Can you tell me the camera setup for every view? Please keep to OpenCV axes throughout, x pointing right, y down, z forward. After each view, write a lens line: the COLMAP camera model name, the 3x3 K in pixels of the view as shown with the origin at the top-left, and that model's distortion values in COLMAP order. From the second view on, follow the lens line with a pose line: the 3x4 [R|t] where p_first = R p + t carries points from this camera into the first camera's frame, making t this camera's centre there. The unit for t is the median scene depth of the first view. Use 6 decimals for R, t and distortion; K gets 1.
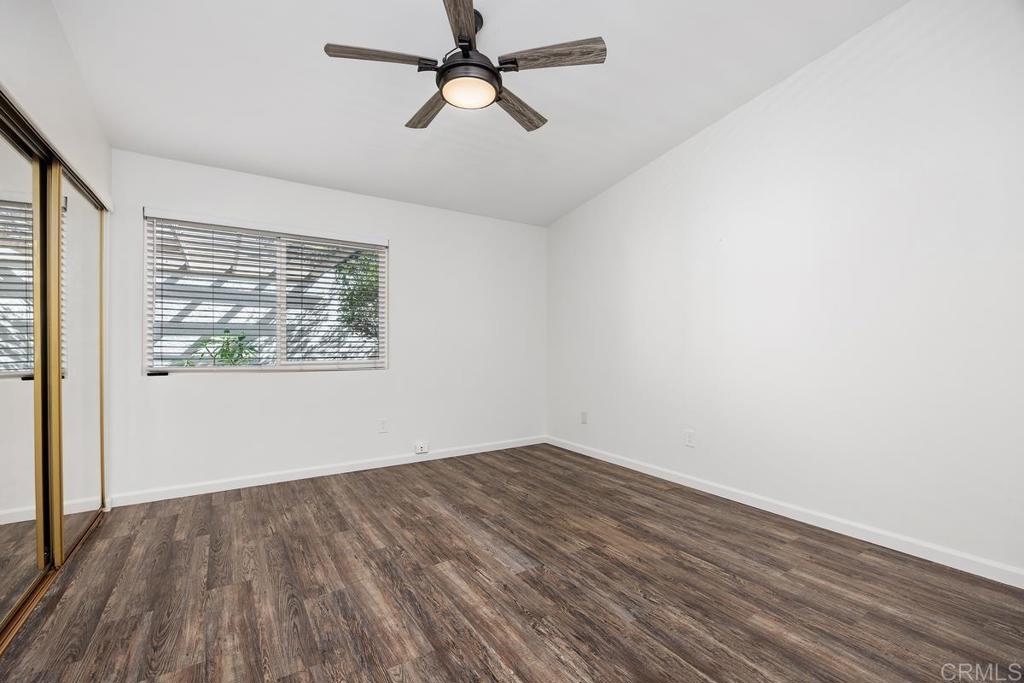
lens RADIAL K [[442.7, 0, 511.8], [0, 442.7, 343.4], [0, 0, 1]] dist [-0.002492, -0.000143]
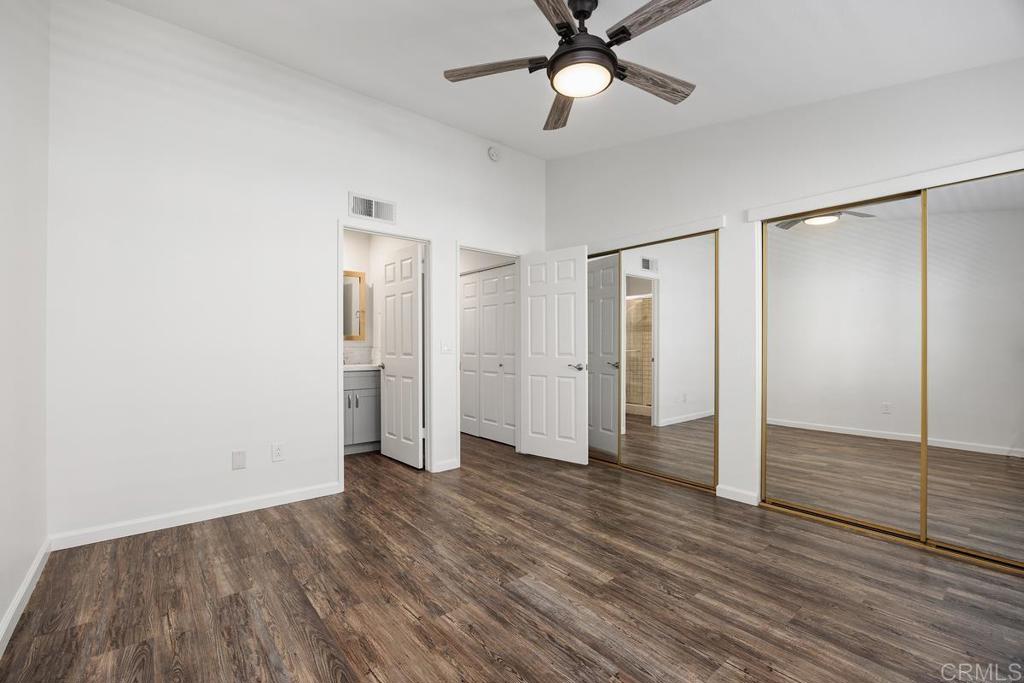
lens RADIAL K [[442.7, 0, 512.2], [0, 442.7, 343.9], [0, 0, 1]] dist [-0.002492, -0.000143]
pose [[-0.993568, -0.003206, -0.113196, 0.155622], [-0.003173, 0.999995, -0.000470, -0.003864], [0.113197, -0.000108, -0.993573, 1.937505]]
